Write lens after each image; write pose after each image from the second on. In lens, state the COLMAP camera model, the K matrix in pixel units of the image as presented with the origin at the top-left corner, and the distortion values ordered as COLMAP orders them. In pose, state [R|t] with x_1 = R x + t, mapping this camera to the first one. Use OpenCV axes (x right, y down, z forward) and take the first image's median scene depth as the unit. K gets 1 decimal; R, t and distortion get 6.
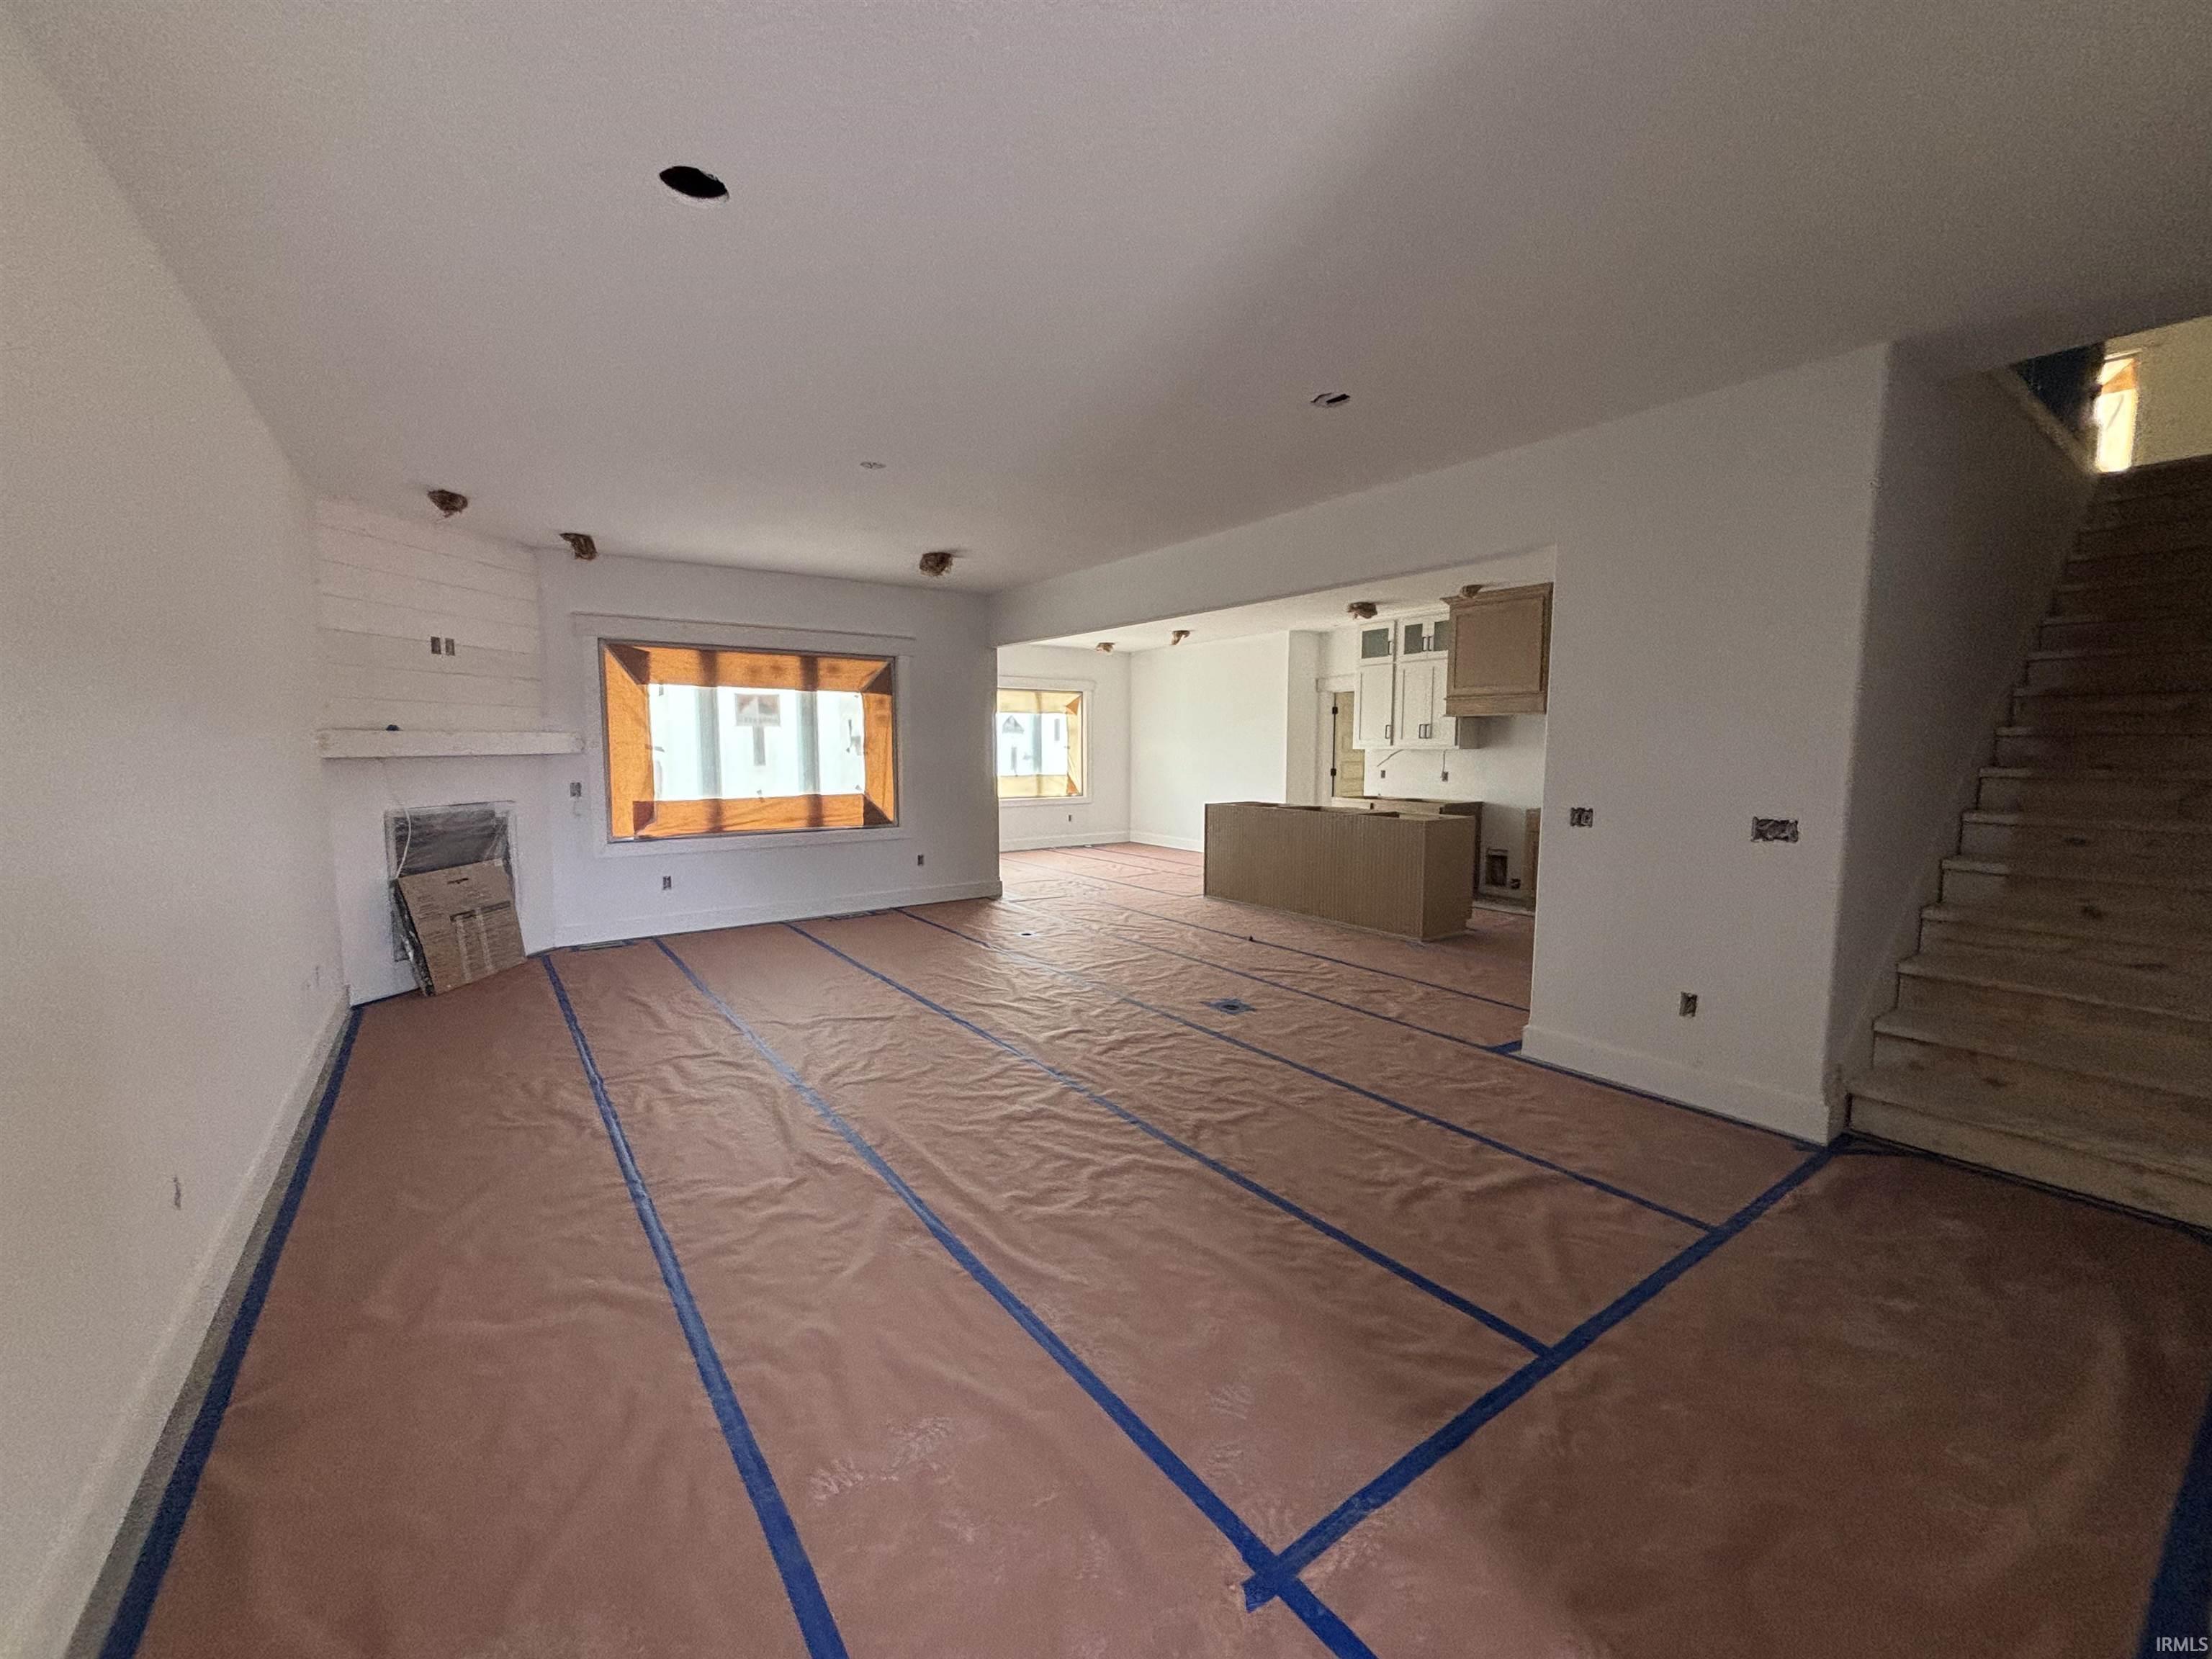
lens RADIAL K [[896.9, 0, 1105.8], [0, 896.9, 831.3], [0, 0, 1]] dist [0.002417, -0.000420]
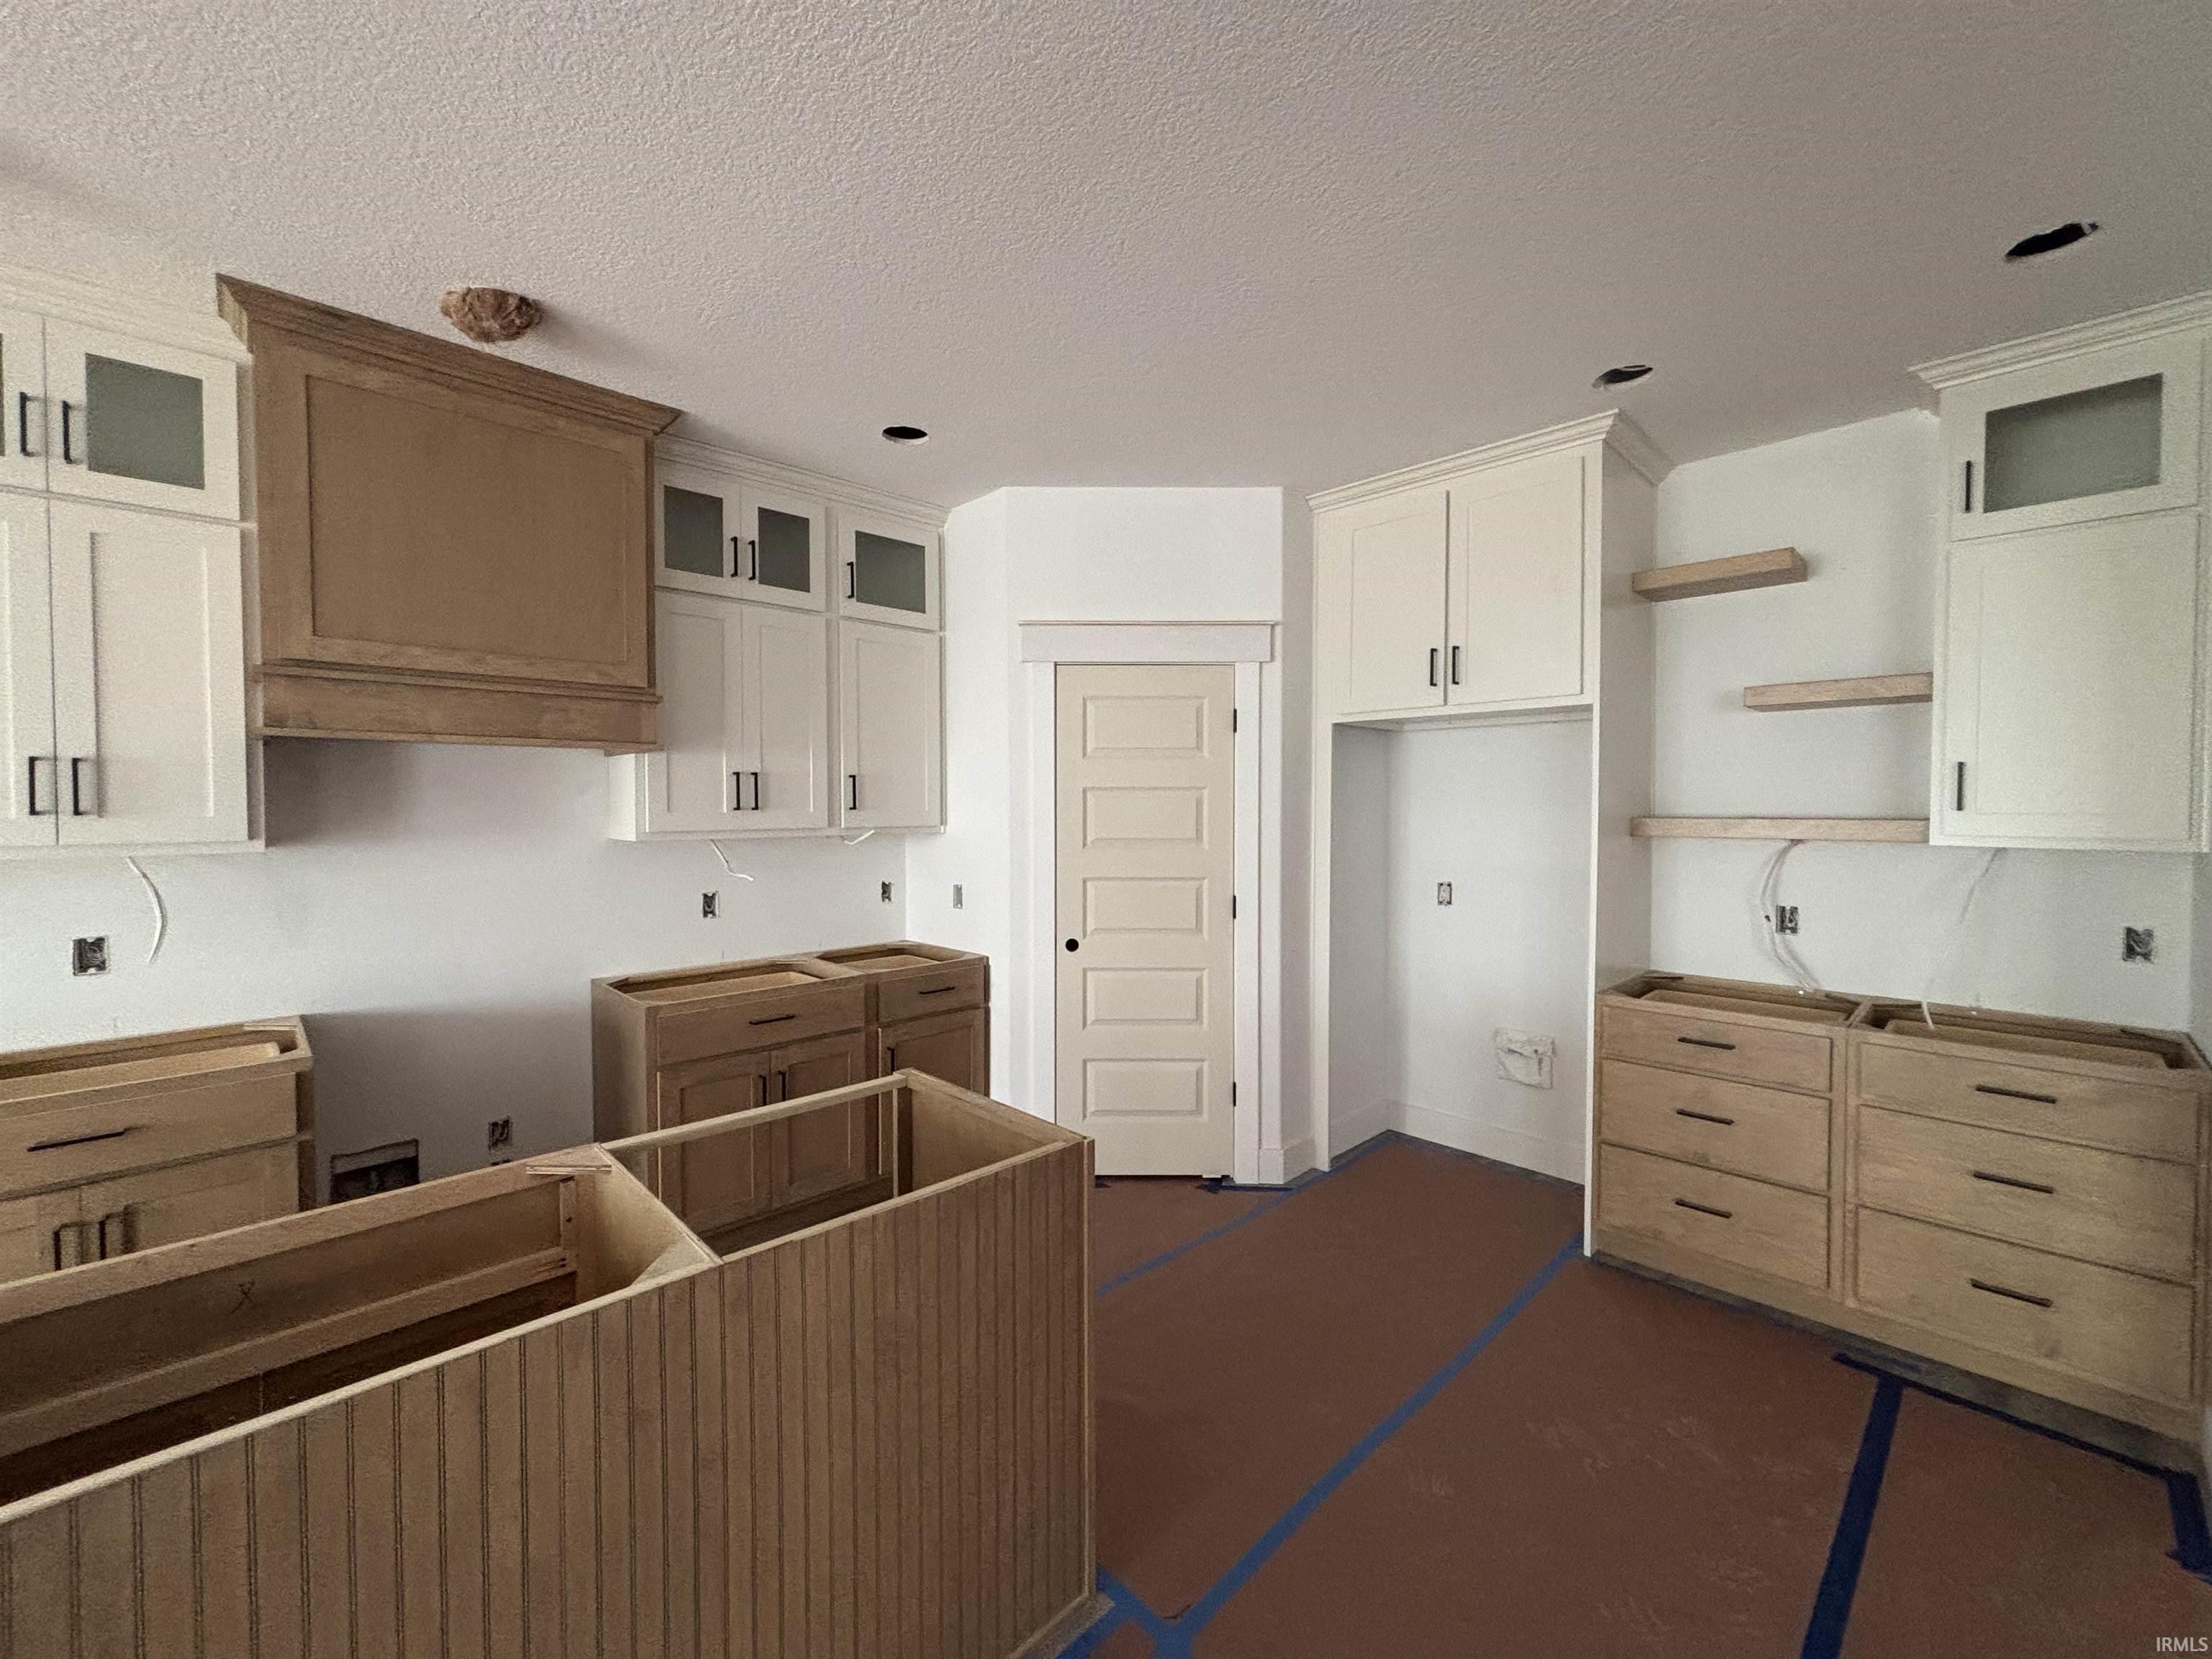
lens RADIAL K [[896.9, 0, 1108.1], [0, 896.9, 820.4], [0, 0, 1]] dist [0.002417, -0.000420]
pose [[-0.147601, -0.021220, 0.988819, 0.071650], [0.091046, 0.995233, 0.034948, -0.083025], [-0.984847, 0.095186, -0.144966, 0.742118]]
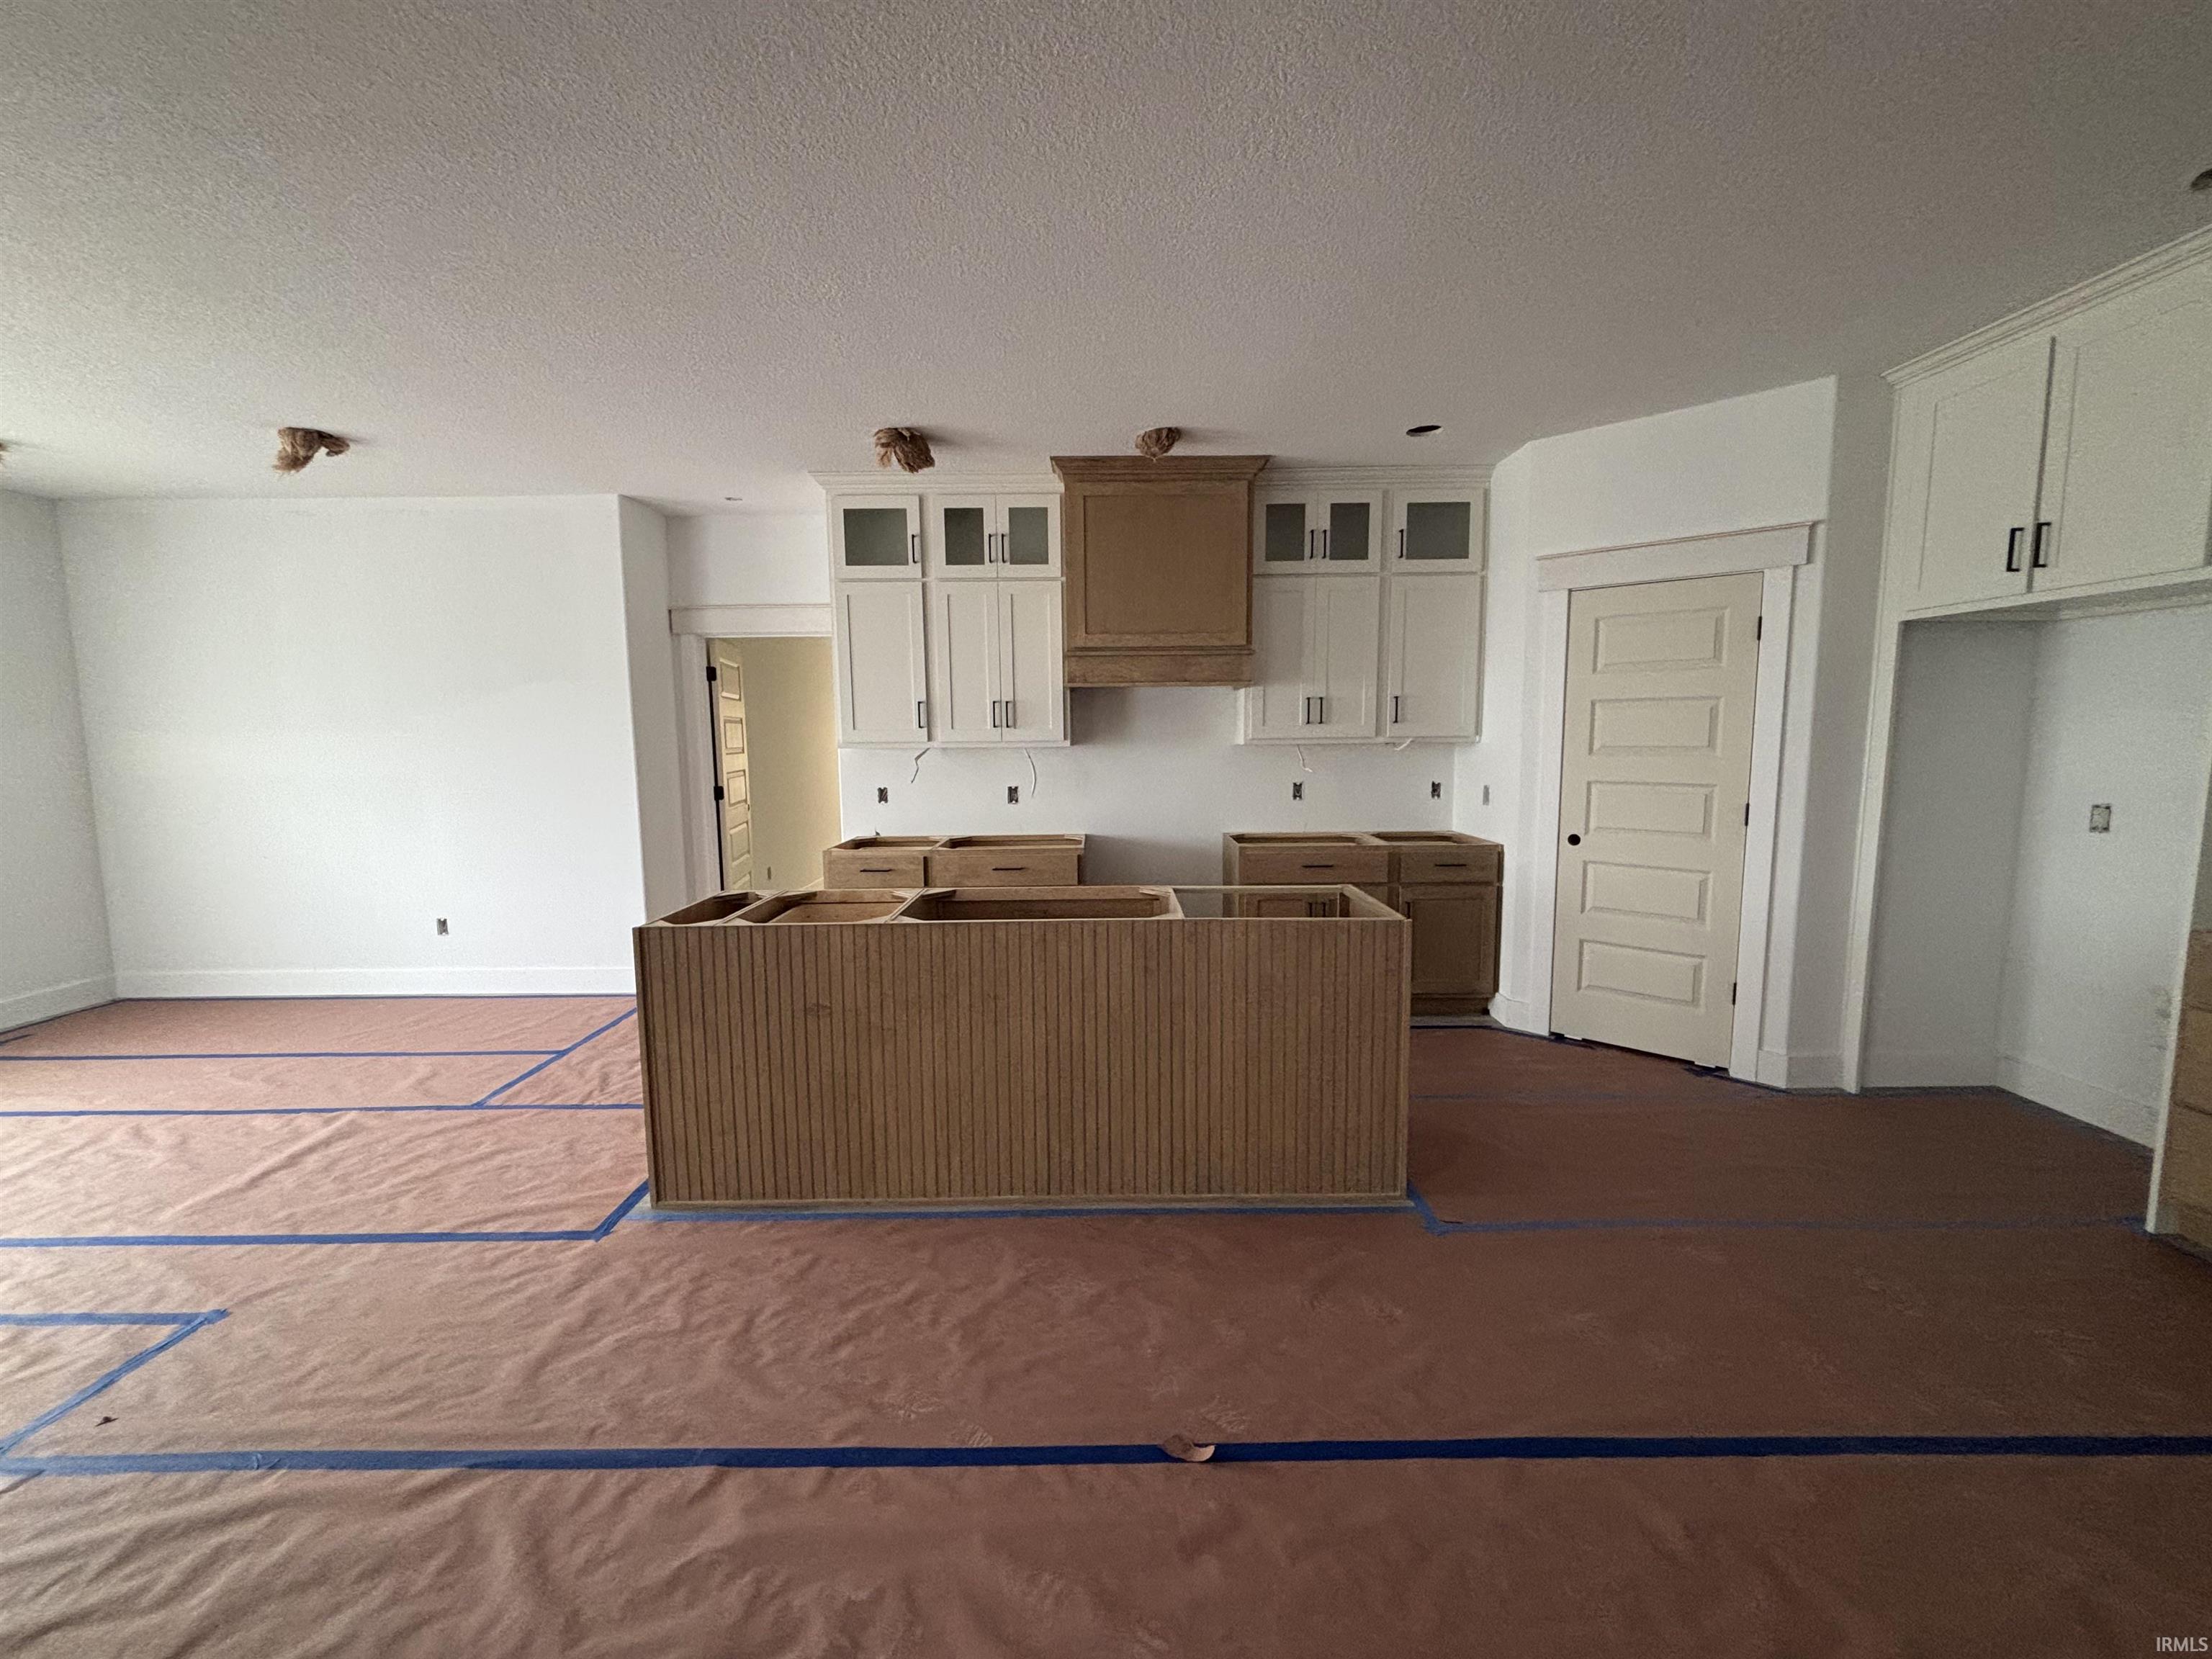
lens RADIAL K [[896.9, 0, 1103.7], [0, 896.9, 829.6], [0, 0, 1]] dist [0.002417, -0.000420]
pose [[0.581053, -0.095675, 0.808222, -0.046556], [0.086140, 0.994718, 0.055824, -0.066243], [-0.809294, 0.037184, 0.586226, 0.627933]]
